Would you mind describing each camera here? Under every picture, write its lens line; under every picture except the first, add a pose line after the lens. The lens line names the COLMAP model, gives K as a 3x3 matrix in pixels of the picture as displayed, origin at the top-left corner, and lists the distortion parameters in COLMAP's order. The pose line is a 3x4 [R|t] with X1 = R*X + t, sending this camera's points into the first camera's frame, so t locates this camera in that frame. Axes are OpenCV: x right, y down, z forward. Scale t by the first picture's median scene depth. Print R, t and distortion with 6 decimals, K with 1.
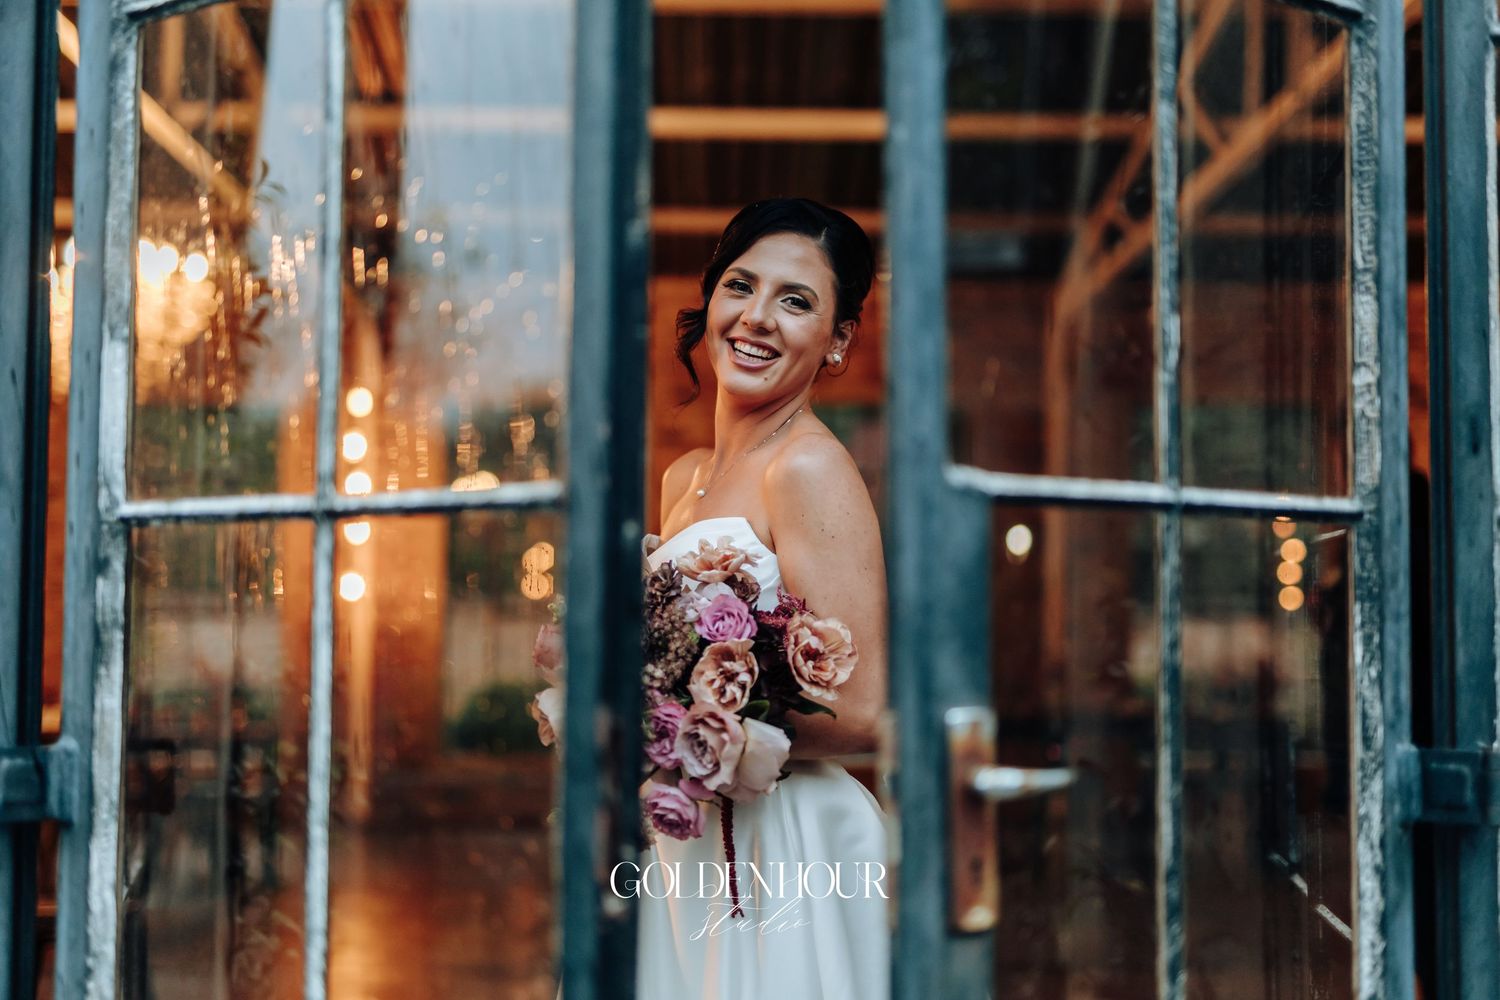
lens RADIAL K [[2180.0, 0, 741.5], [0, 2180.0, 493.0], [0, 0, 1]] dist [-0.007233, 0.000000]
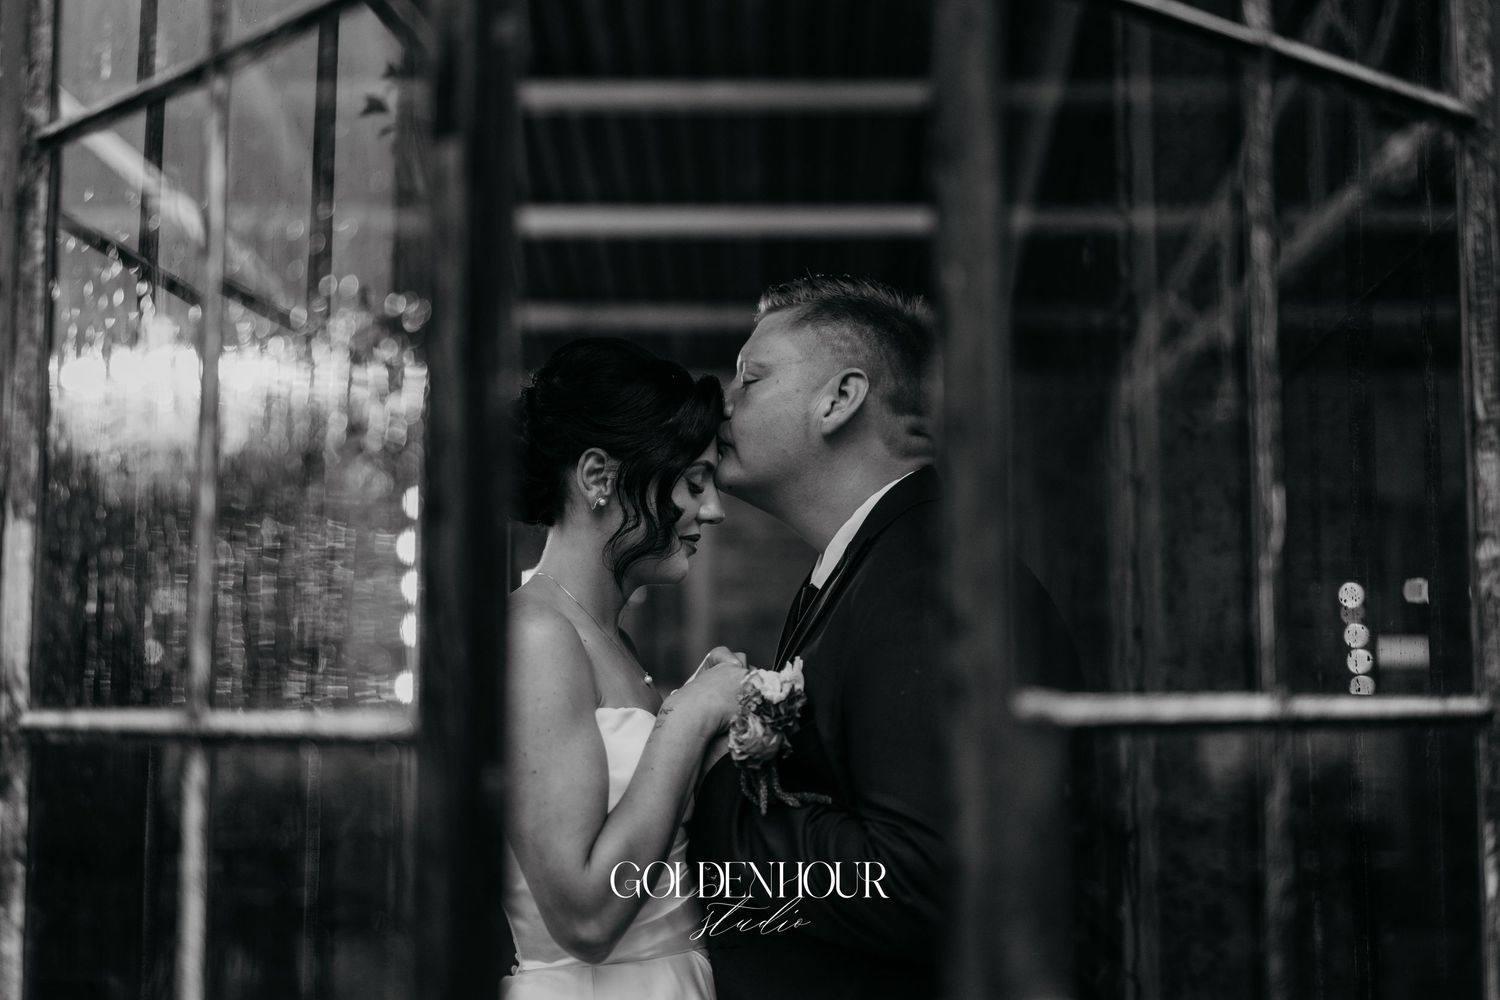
lens RADIAL K [[2180.0, 0, 737.2], [0, 2180.0, 509.9], [0, 0, 1]] dist [-0.007233, 0.000000]
pose [[0.999526, -0.006353, -0.030118, 0.020106], [0.005365, 0.999448, -0.032780, -0.043735], [0.030310, 0.032603, 0.999009, 0.151027]]
